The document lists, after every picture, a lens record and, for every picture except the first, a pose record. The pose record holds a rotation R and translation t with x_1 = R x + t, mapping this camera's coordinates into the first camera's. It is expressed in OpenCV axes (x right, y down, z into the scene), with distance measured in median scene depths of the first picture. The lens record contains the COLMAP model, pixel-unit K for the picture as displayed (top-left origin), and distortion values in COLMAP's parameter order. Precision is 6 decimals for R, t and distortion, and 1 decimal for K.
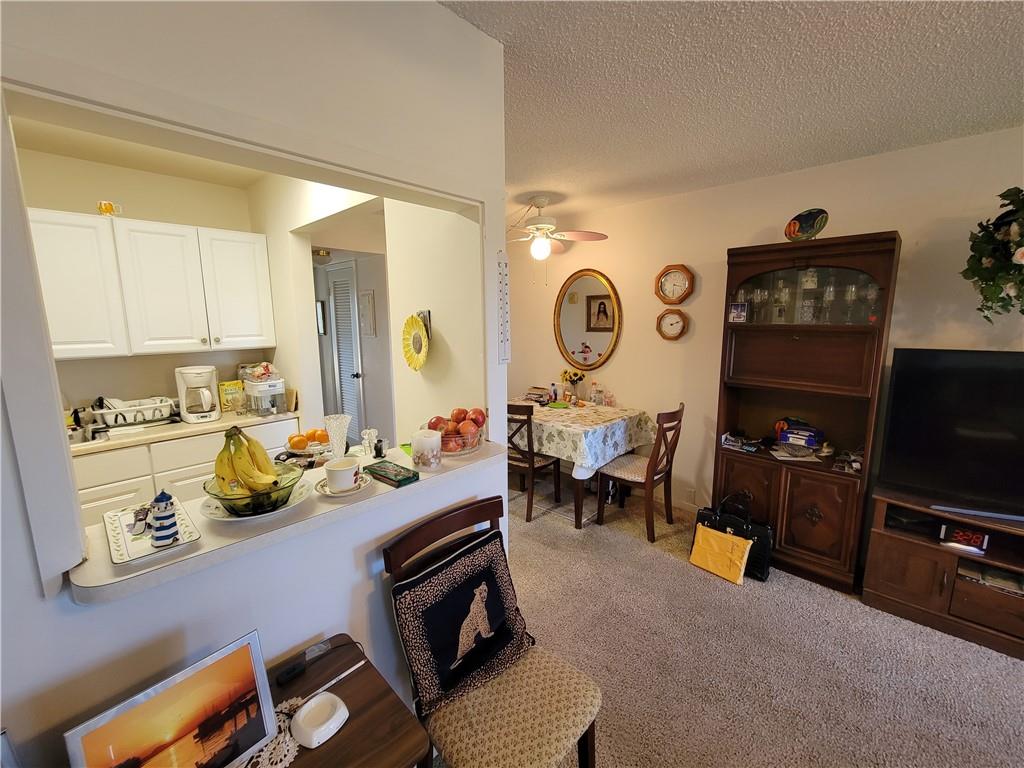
lens RADIAL K [[415.1, 0, 509.4], [0, 415.1, 379.6], [0, 0, 1]] dist [-0.001157, -0.000207]
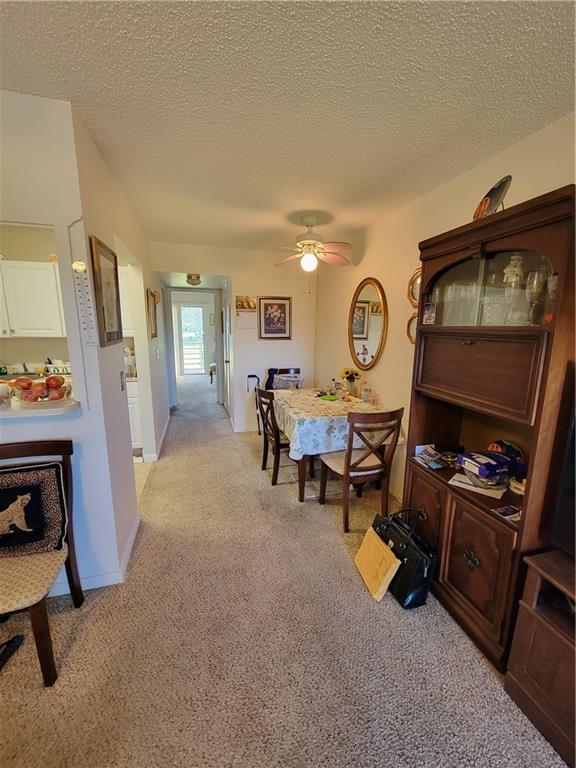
lens RADIAL K [[311.3, 0, 288.0], [0, 311.3, 384.0], [0, 0, 1]] dist [-0.001157, -0.000207]
pose [[0.866195, 0.106762, -0.488168, 0.632315], [-0.092147, 0.994283, 0.053945, -0.017562], [0.491137, -0.001744, 0.871081, 0.260658]]
